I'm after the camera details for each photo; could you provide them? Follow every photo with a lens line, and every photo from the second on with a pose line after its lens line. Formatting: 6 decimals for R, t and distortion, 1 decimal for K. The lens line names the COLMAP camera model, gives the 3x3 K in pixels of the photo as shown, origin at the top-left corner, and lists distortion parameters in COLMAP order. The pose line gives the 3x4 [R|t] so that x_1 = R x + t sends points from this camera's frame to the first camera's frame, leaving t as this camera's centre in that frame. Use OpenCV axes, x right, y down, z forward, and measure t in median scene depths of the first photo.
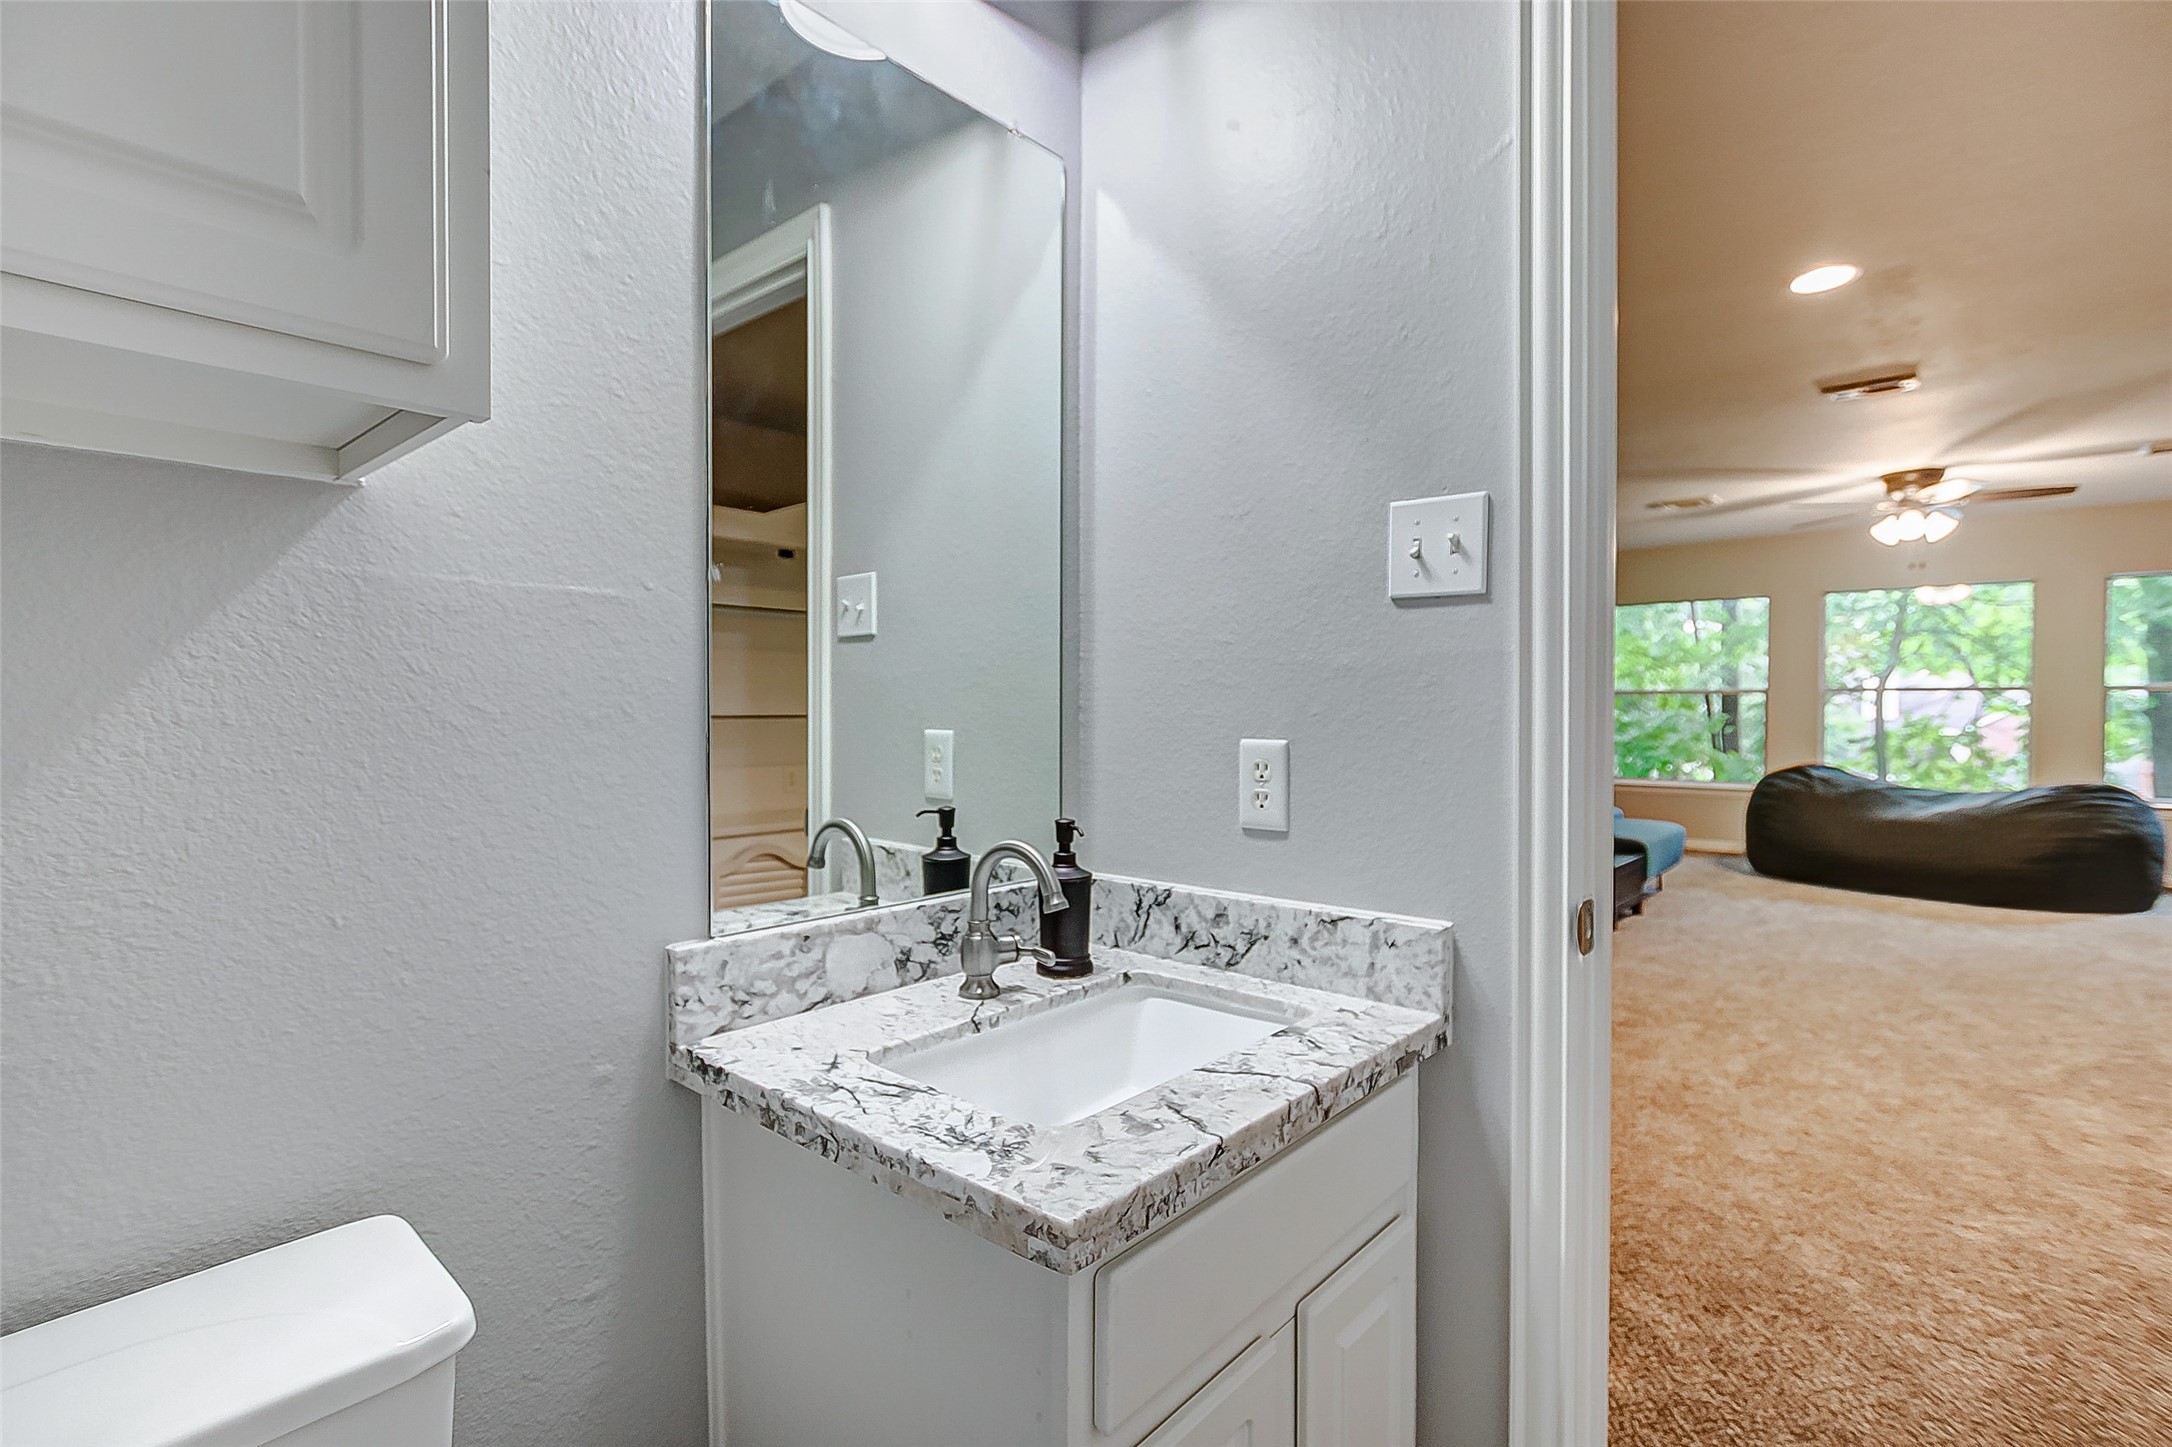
lens RADIAL K [[1024.4, 0, 1086.0], [0, 1024.4, 723.5], [0, 0, 1]] dist [0.012622, 0.000017]
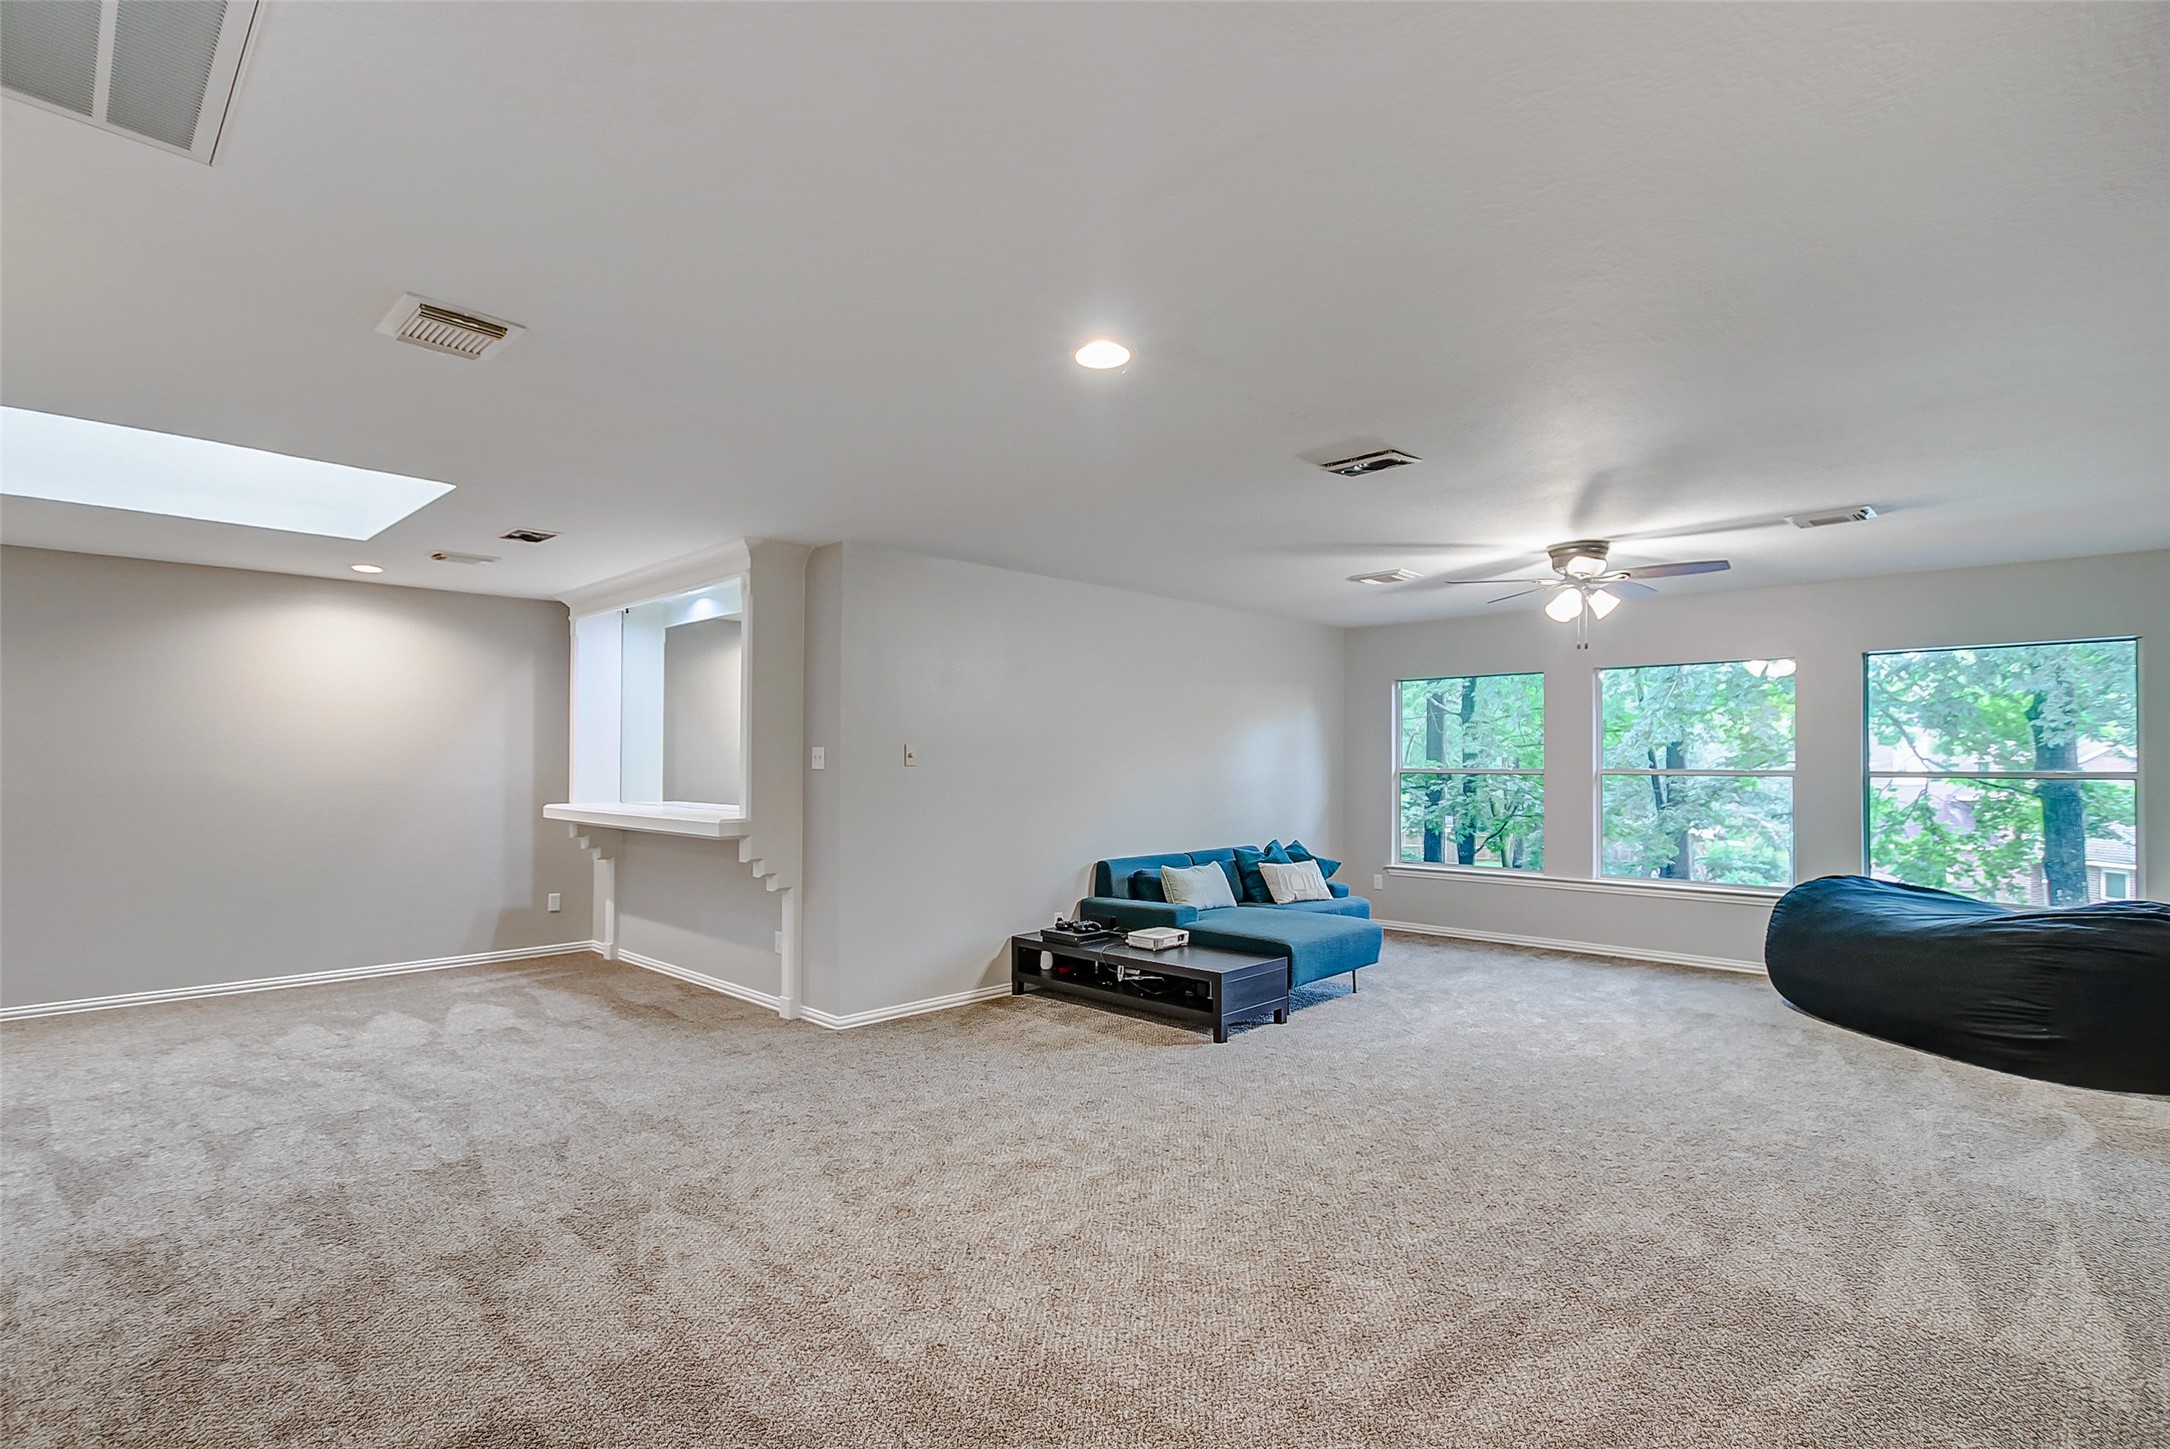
lens RADIAL K [[1023.5, 0, 1085.0], [0, 1023.5, 724.5], [0, 0, 1]] dist [0.012622, 0.000017]
pose [[0.999230, 0.004038, -0.039021, 0.388261], [-0.006255, 0.998363, -0.056851, -0.025142], [0.038727, 0.057051, 0.997620, 0.059059]]
